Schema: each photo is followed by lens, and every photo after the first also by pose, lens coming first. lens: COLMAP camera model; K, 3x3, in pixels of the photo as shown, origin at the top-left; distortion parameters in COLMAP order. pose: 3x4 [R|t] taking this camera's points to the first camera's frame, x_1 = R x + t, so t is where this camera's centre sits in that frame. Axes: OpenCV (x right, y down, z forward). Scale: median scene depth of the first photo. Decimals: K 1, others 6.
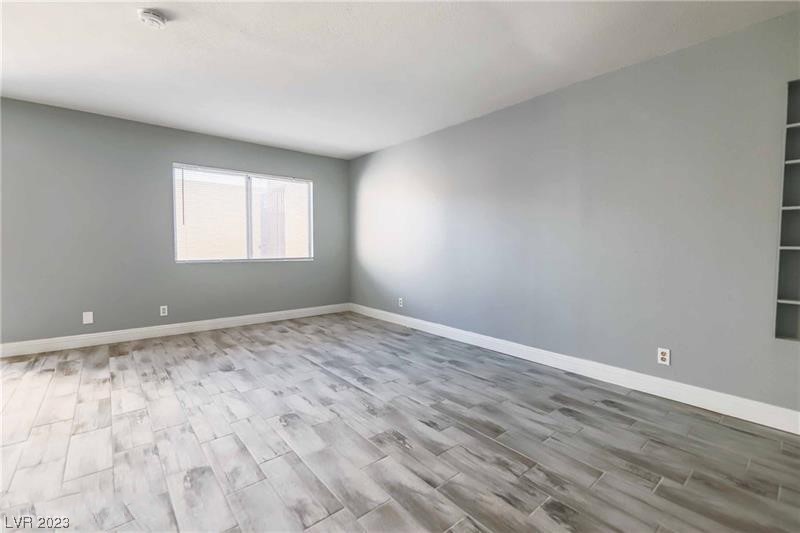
lens RADIAL K [[353.0, 0, 403.0], [0, 353.0, 260.8], [0, 0, 1]] dist [0.000747, -0.000167]
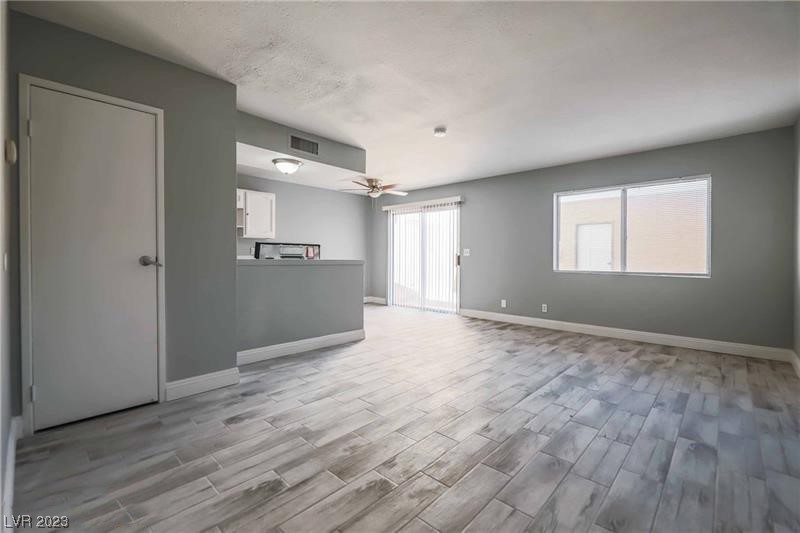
lens RADIAL K [[349.6, 0, 395.6], [0, 349.6, 258.2], [0, 0, 1]] dist [0.000342, 0.000194]
pose [[0.102861, -0.001168, -0.994695, 0.790939], [-0.051747, 0.998639, -0.006523, -0.007187], [0.993349, 0.052144, 0.102661, 0.456199]]
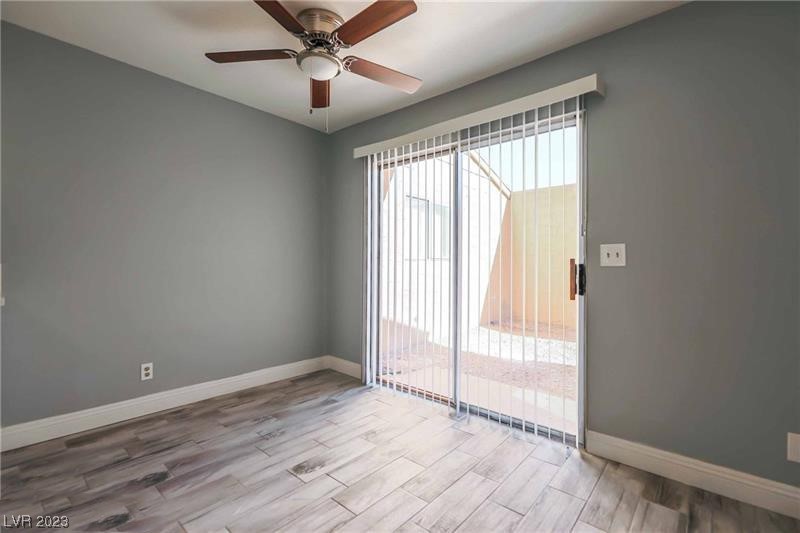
lens RADIAL K [[353.0, 0, 403.0], [0, 353.0, 260.8], [0, 0, 1]] dist [0.000747, -0.000167]
pose [[0.162446, -0.022715, -0.986456, -0.734395], [-0.055326, 0.997952, -0.032091, -0.024456], [0.985165, 0.059790, 0.160857, 0.604111]]
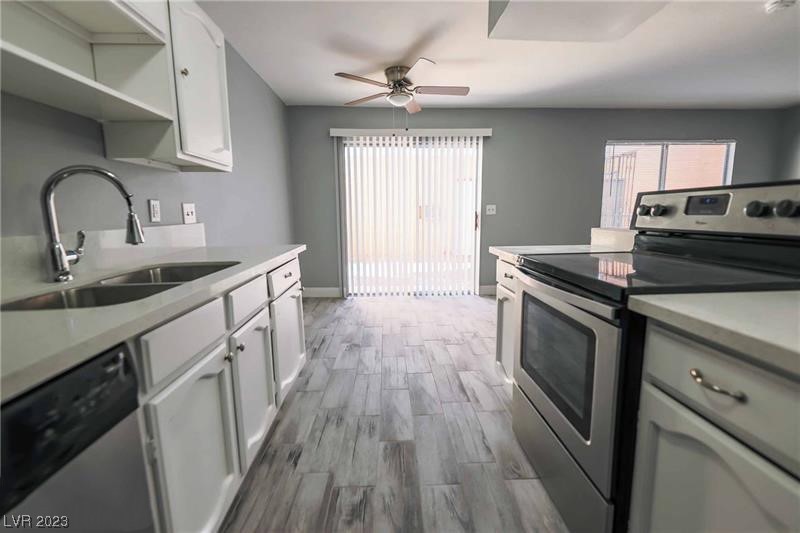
lens RADIAL K [[353.0, 0, 403.0], [0, 353.0, 260.8], [0, 0, 1]] dist [0.000747, -0.000167]
pose [[0.798414, 0.067538, -0.598309, -0.687123], [-0.012351, 0.995317, 0.095871, 0.002589], [0.601982, -0.069155, 0.795509, -0.441243]]
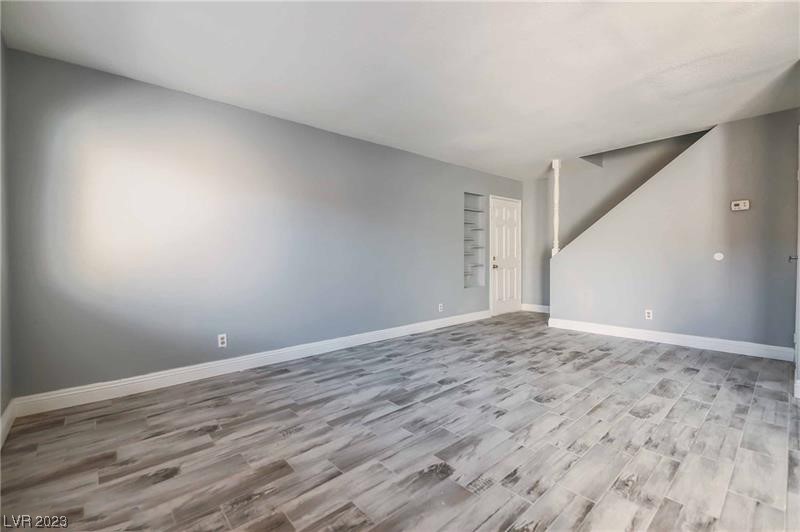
lens RADIAL K [[353.0, 0, 403.0], [0, 353.0, 260.3], [0, 0, 1]] dist [0.000747, -0.000167]
pose [[-0.035273, -0.021705, 0.999142, -1.122357], [0.050670, 0.998439, 0.023478, -0.048727], [-0.998092, 0.051455, -0.034118, 1.133717]]
